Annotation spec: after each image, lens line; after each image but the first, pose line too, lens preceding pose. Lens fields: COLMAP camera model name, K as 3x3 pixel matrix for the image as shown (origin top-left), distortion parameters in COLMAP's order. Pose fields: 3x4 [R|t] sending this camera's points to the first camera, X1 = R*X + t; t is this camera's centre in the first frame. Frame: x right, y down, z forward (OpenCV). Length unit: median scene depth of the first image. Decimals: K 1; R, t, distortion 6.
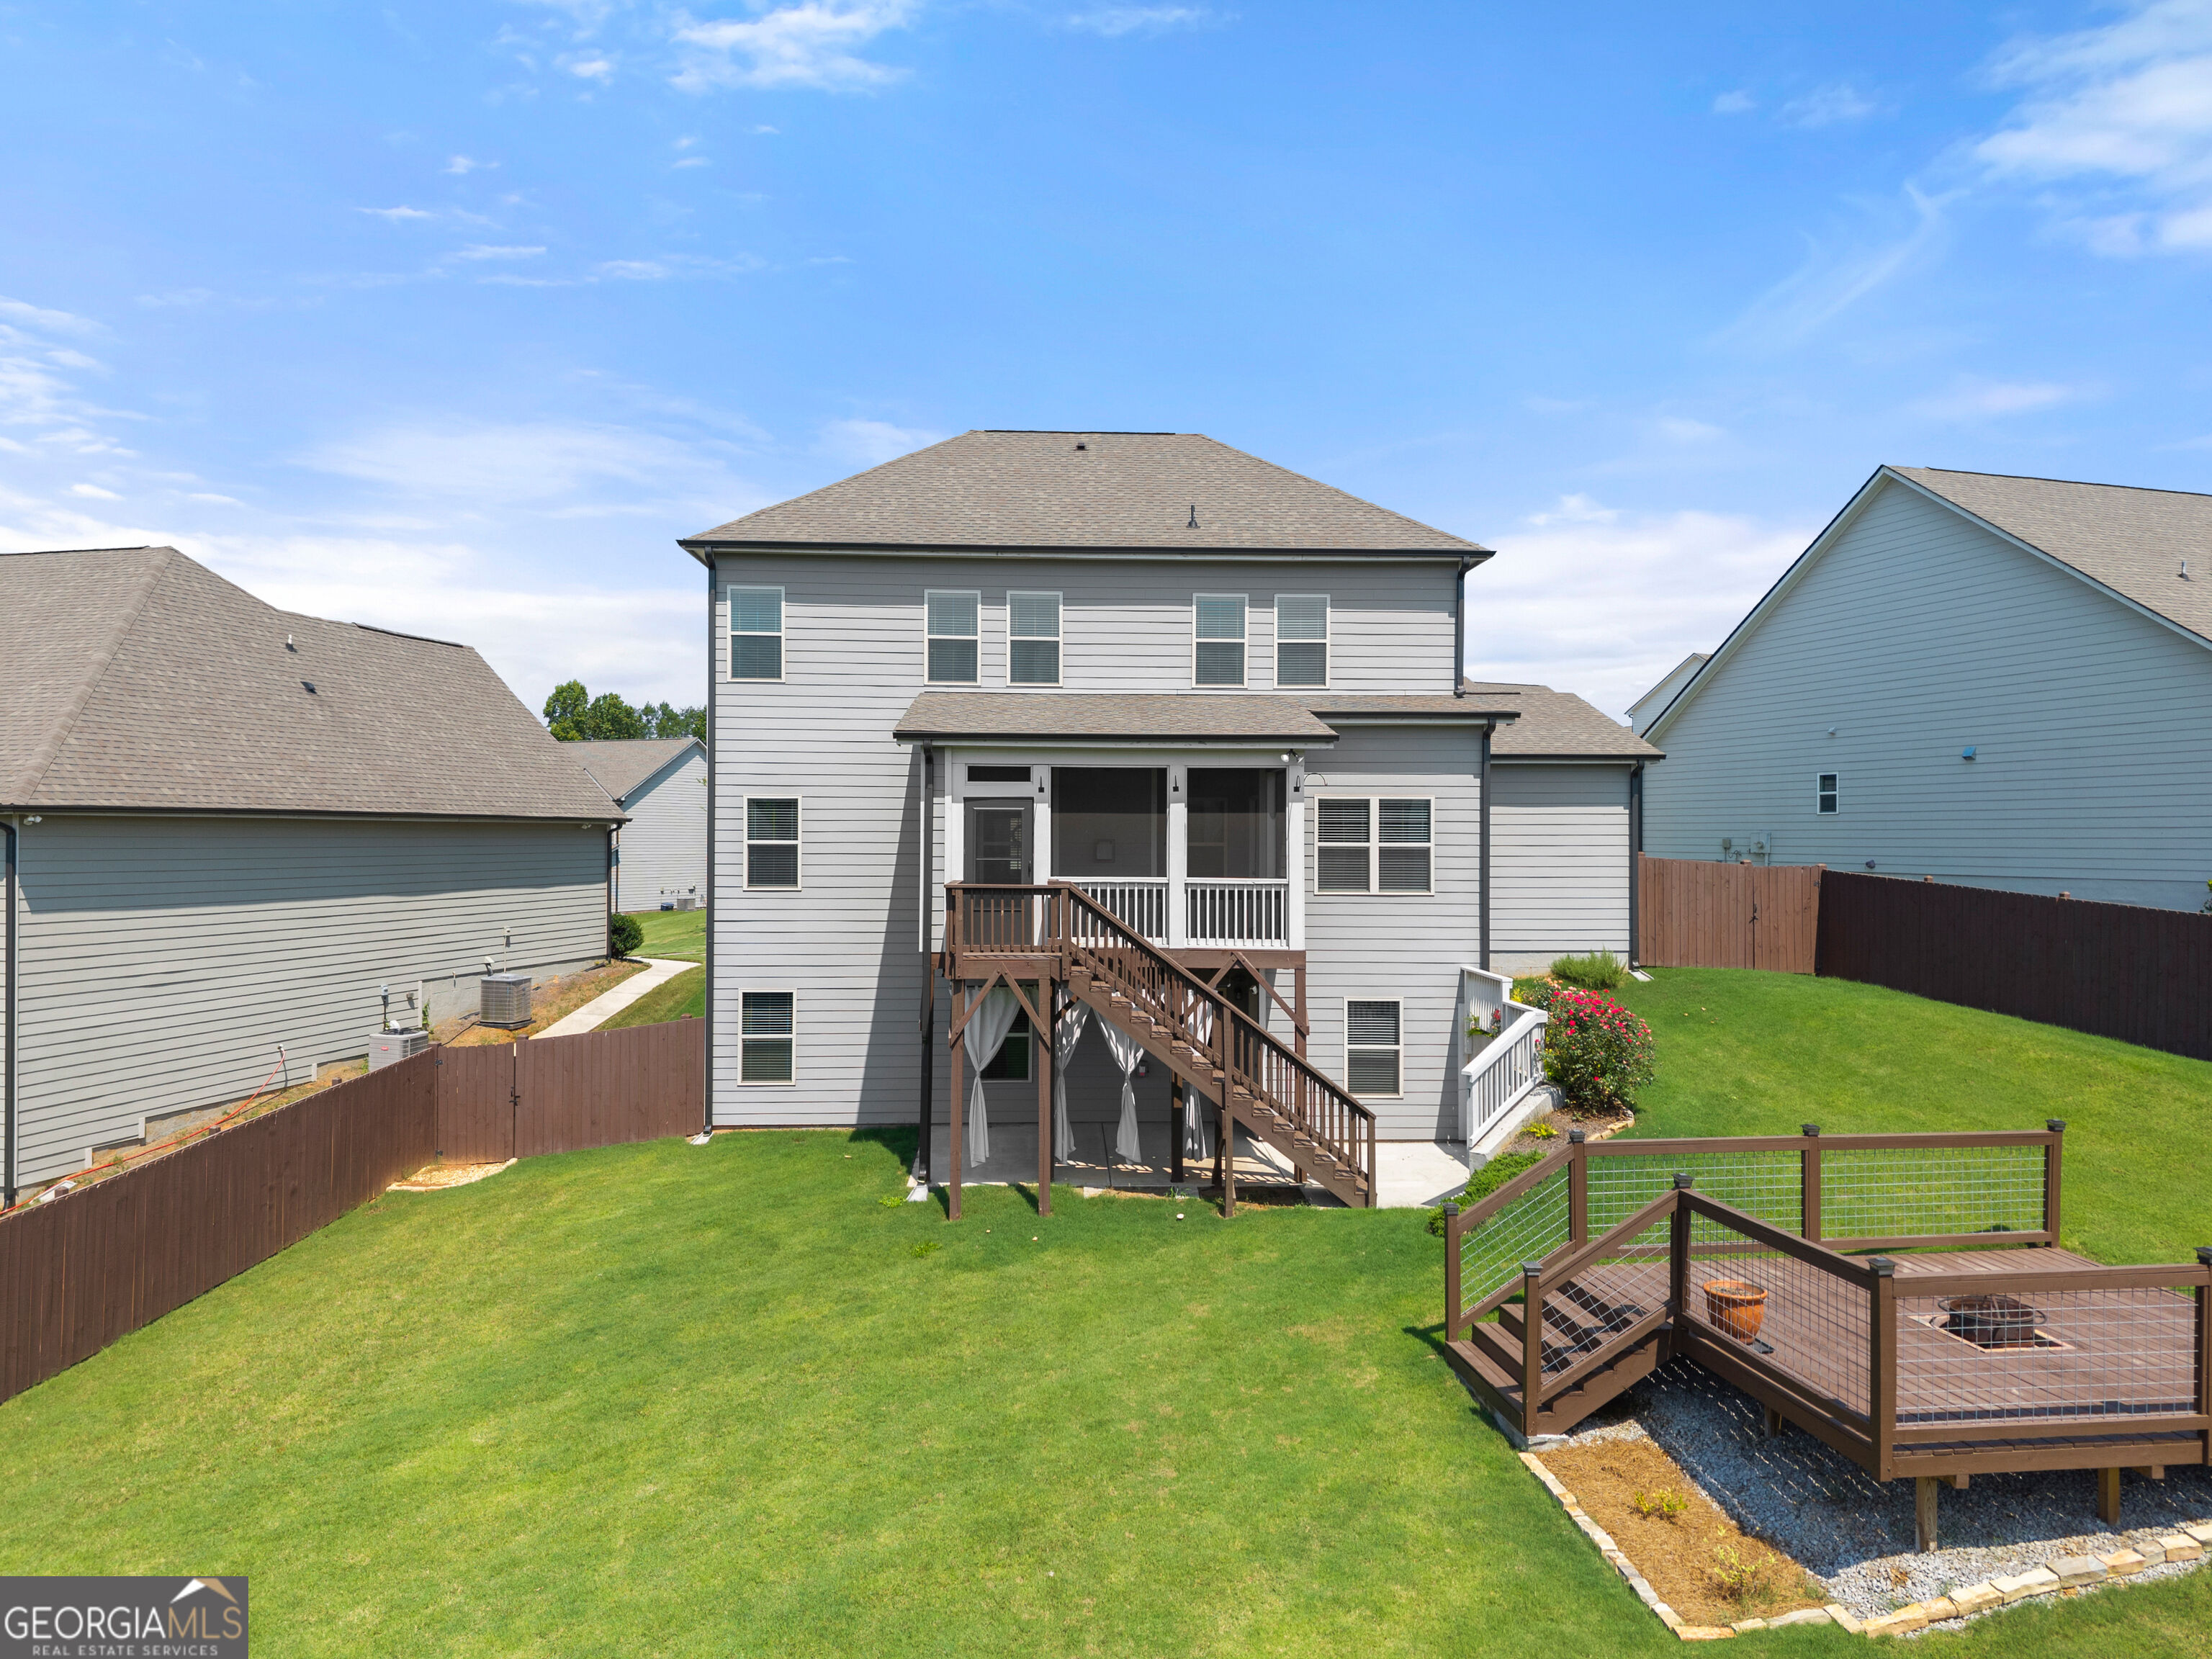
lens RADIAL K [[1490.8, 0, 1087.0], [0, 1490.8, 830.4], [0, 0, 1]] dist [0.048626, -0.000622]
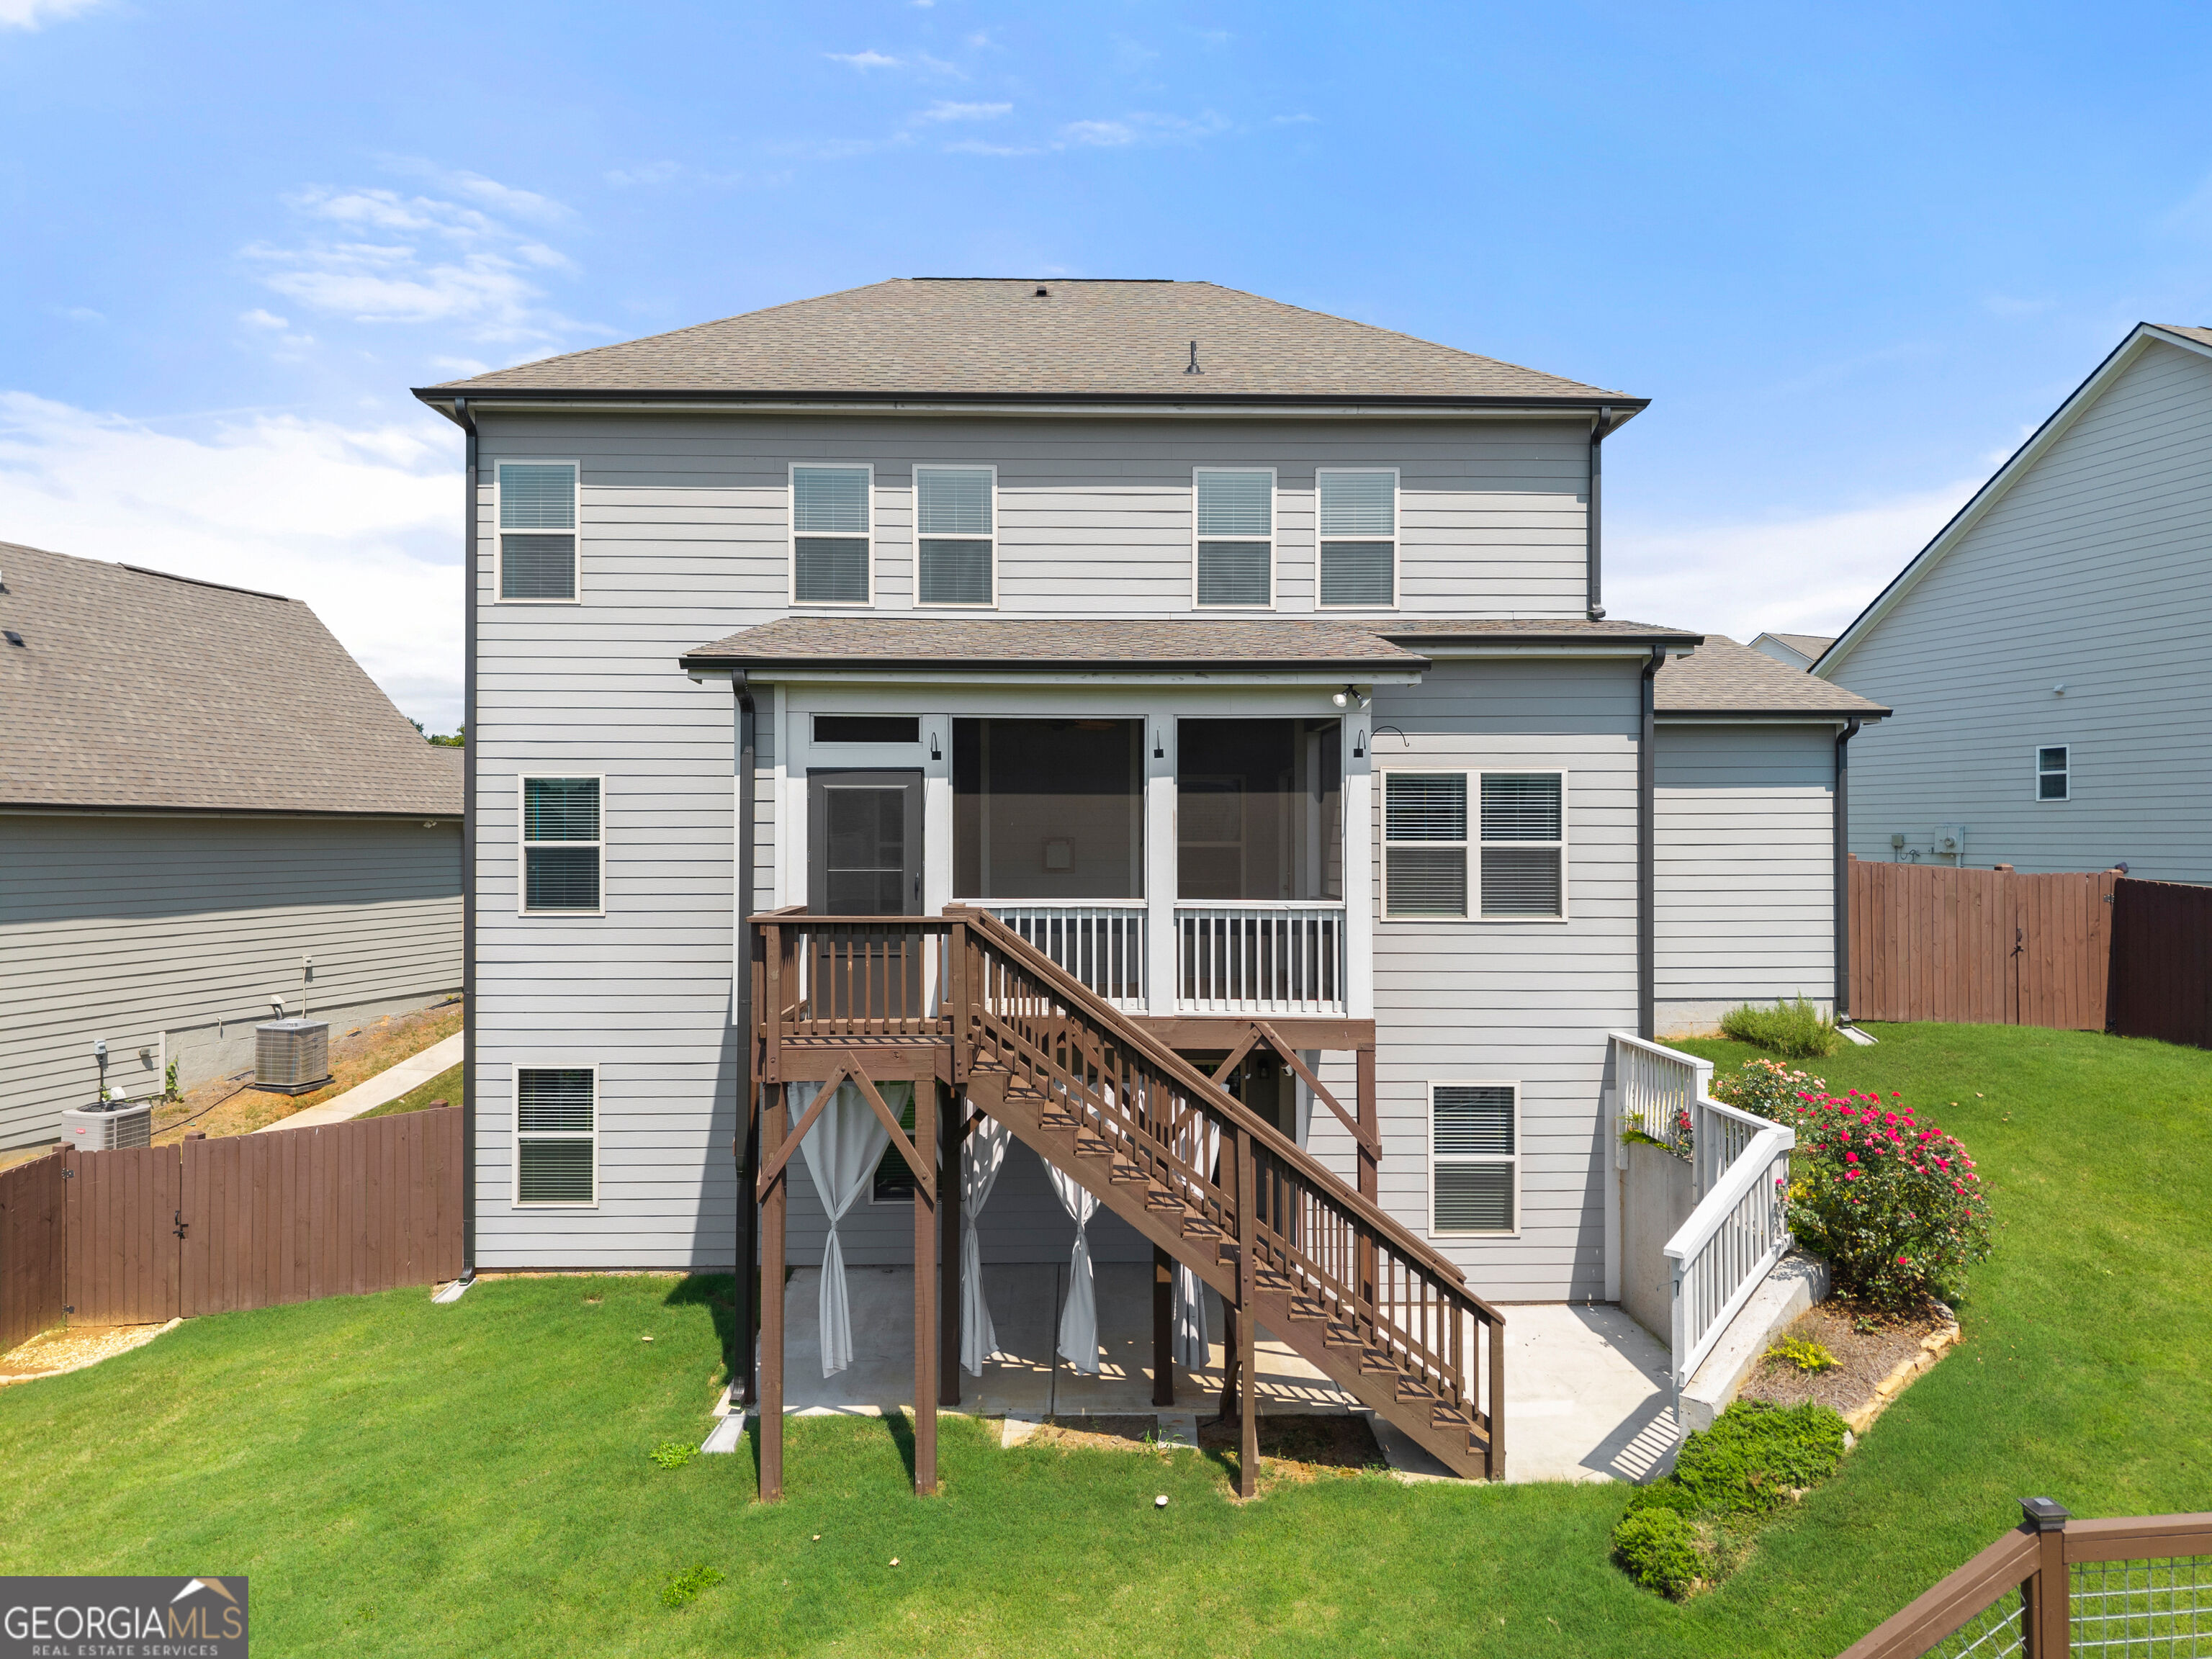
lens RADIAL K [[1472.9, 0, 1093.5], [0, 1472.9, 832.3], [0, 0, 1]] dist [0.014778, 0.000218]
pose [[0.999889, -0.003808, -0.014400, 0.036038], [0.003819, 0.999992, 0.000764, 0.003290], [0.014397, -0.000819, 0.999896, 0.347923]]
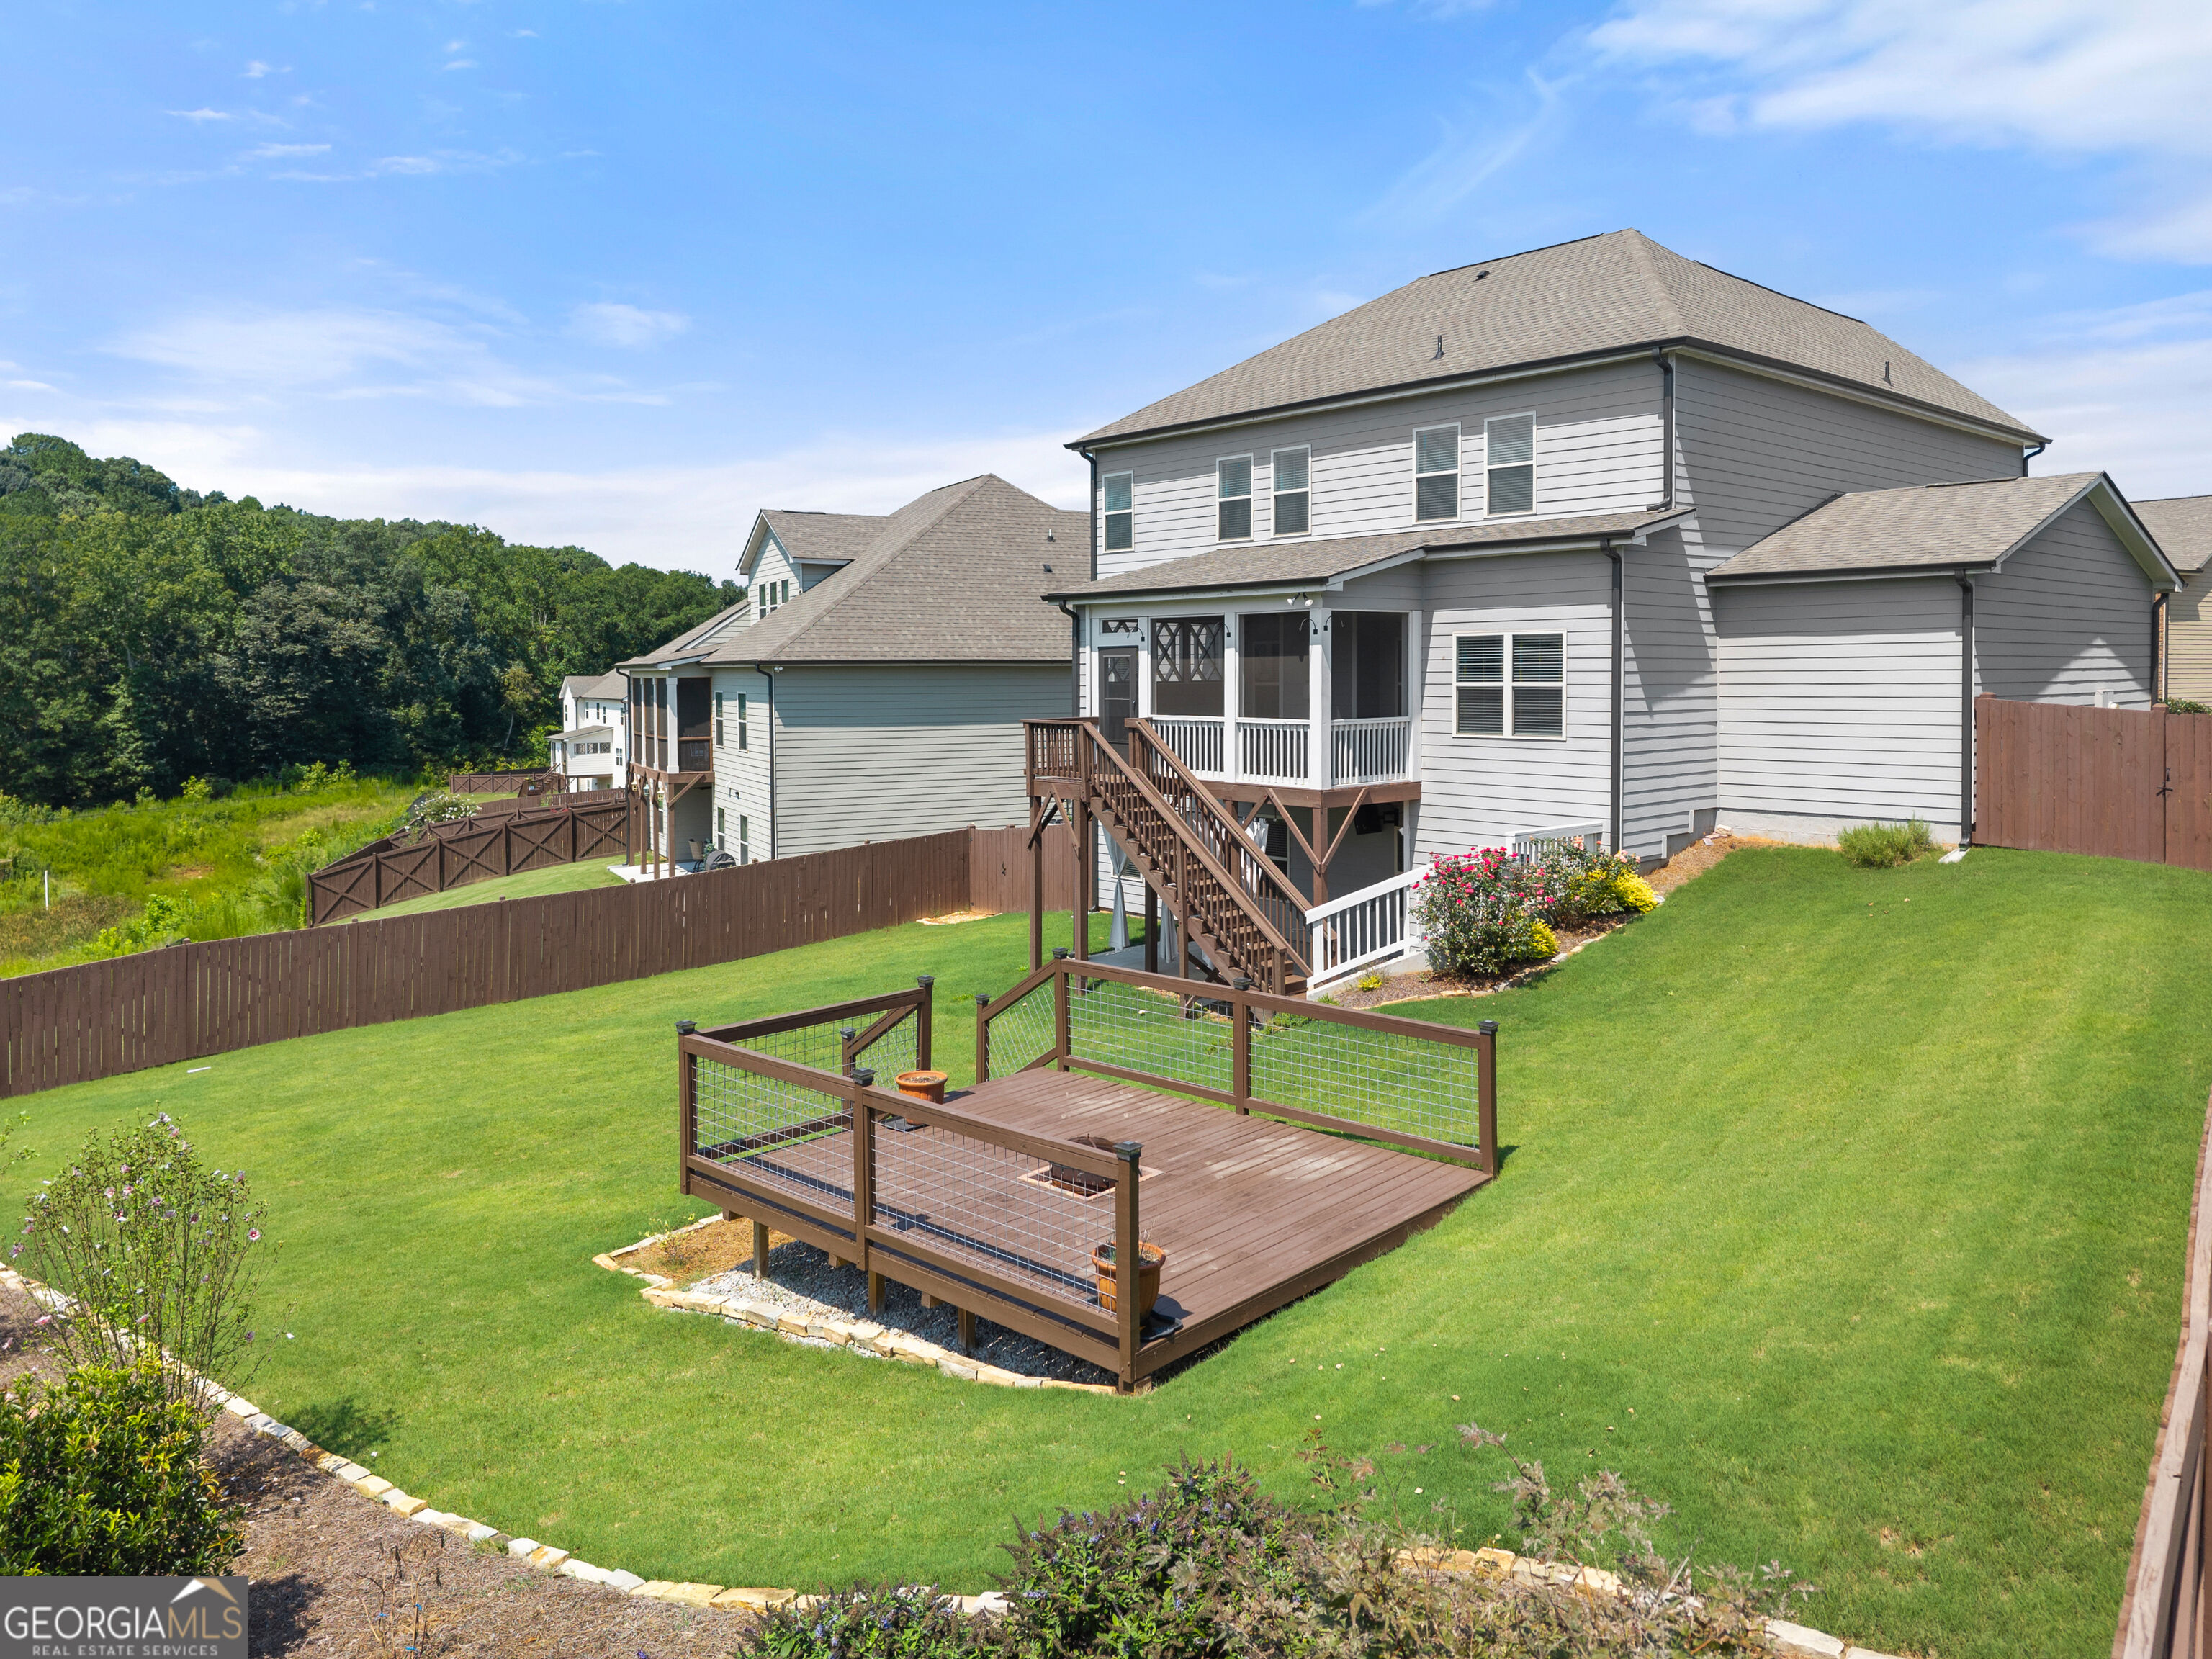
lens RADIAL K [[1511.5, 0, 1073.7], [0, 1511.5, 690.0], [0, 0, 1]] dist [0.006042, 0.000341]
pose [[0.626708, 0.001760, -0.779253, 0.725730], [0.015684, 0.999766, 0.014871, -0.004817], [0.779097, -0.021541, 0.626534, 0.197207]]
